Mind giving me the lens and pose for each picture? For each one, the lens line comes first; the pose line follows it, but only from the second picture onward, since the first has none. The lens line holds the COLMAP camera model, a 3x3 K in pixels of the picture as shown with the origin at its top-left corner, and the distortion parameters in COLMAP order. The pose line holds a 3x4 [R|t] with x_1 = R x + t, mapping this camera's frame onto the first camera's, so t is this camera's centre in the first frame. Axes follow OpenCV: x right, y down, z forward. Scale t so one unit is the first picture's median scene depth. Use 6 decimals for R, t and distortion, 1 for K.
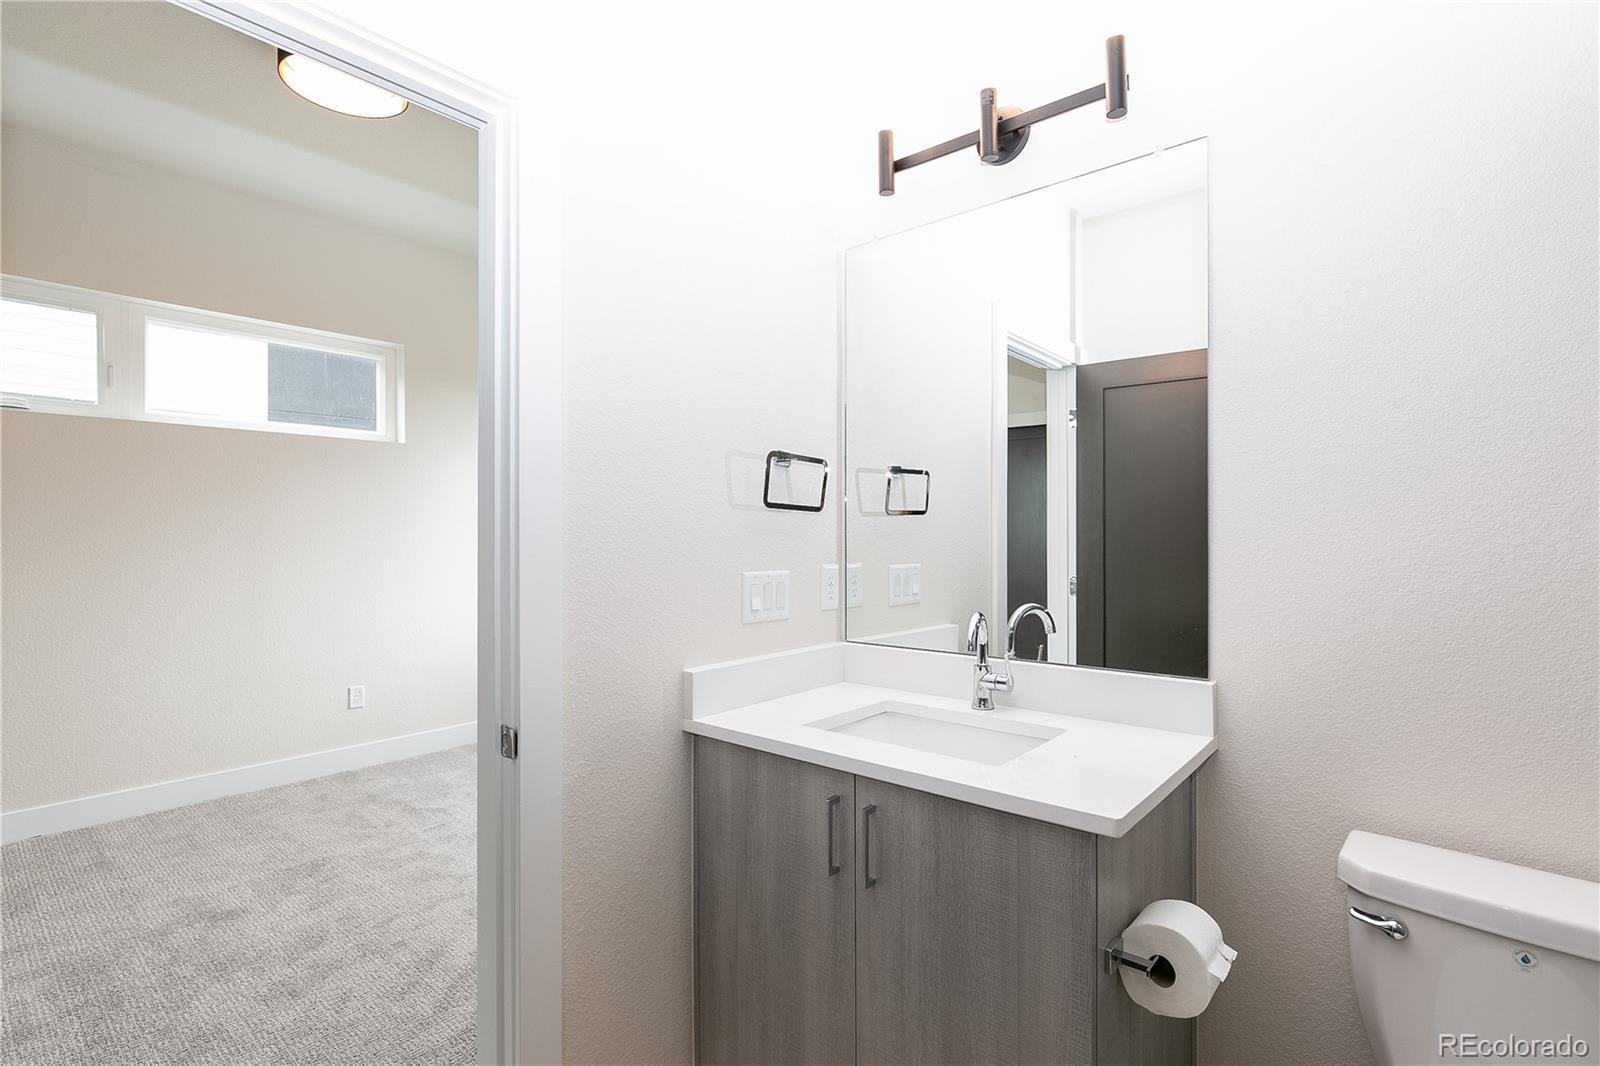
lens RADIAL K [[749.1, 0, 801.6], [0, 749.1, 536.2], [0, 0, 1]] dist [0.000516, -0.001940]
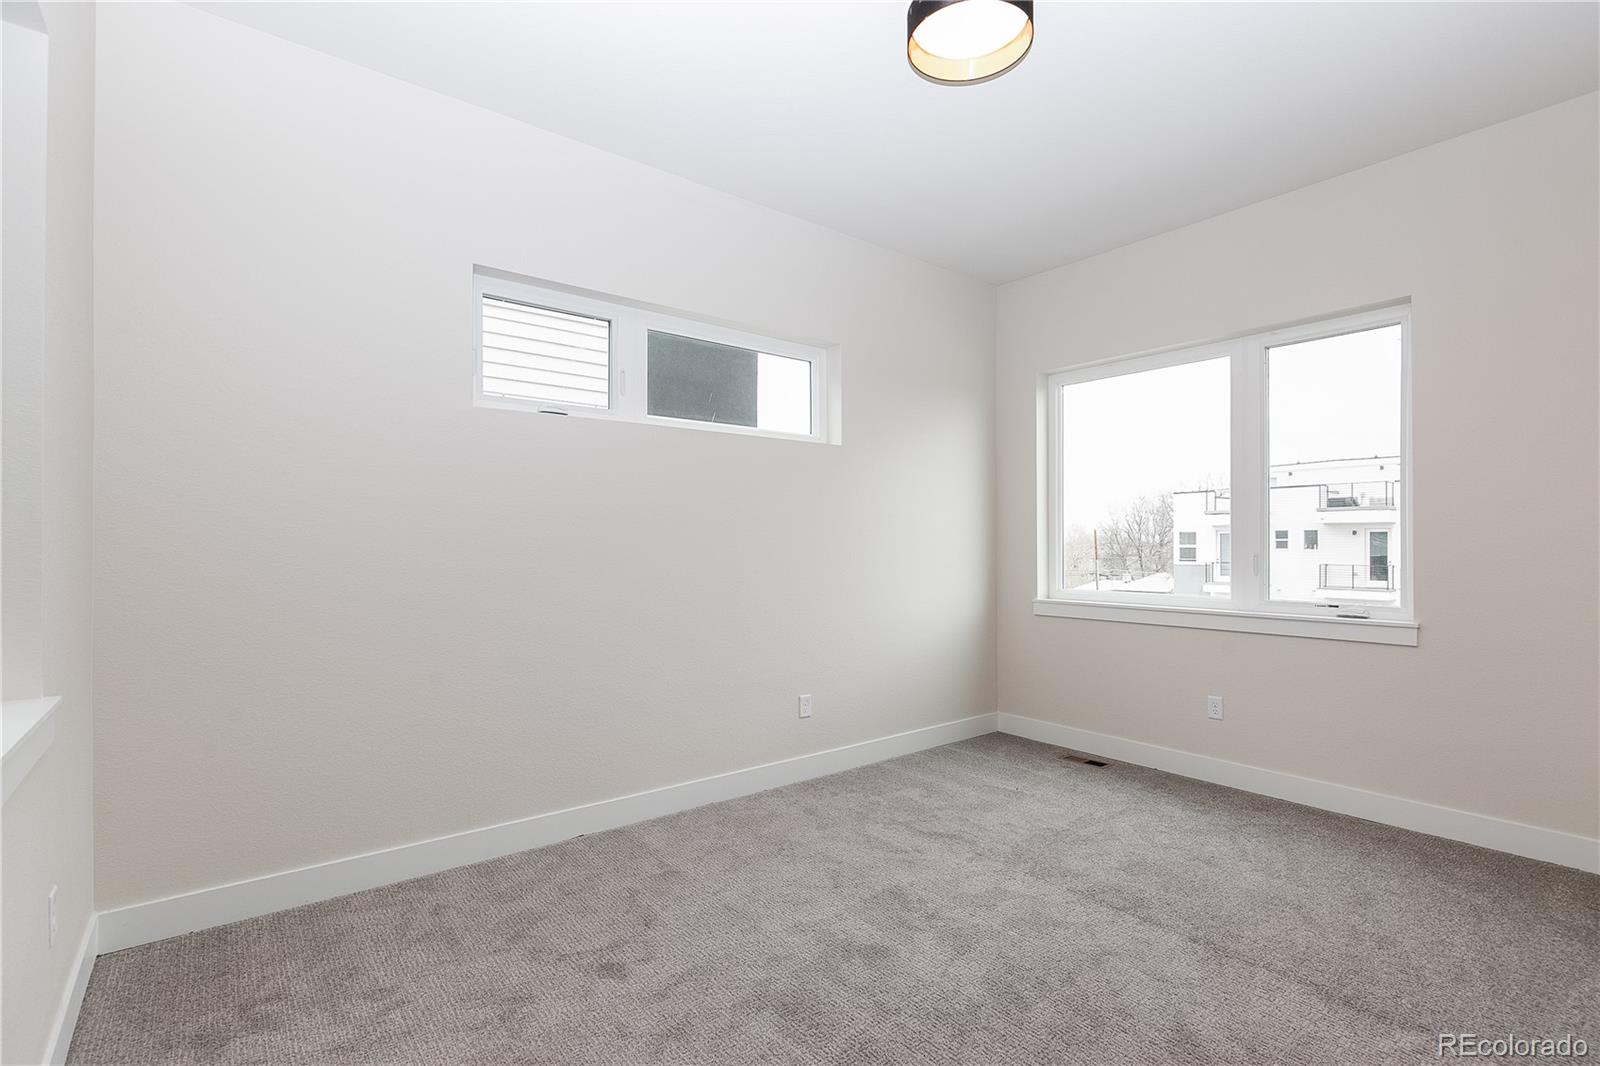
lens RADIAL K [[749.1, 0, 829.7], [0, 749.1, 545.2], [0, 0, 1]] dist [0.000516, -0.001940]
pose [[0.983398, 0.007258, -0.181315, -0.518039], [-0.006587, 0.999969, 0.004302, 0.002044], [0.181341, -0.003036, 0.983416, 0.066232]]
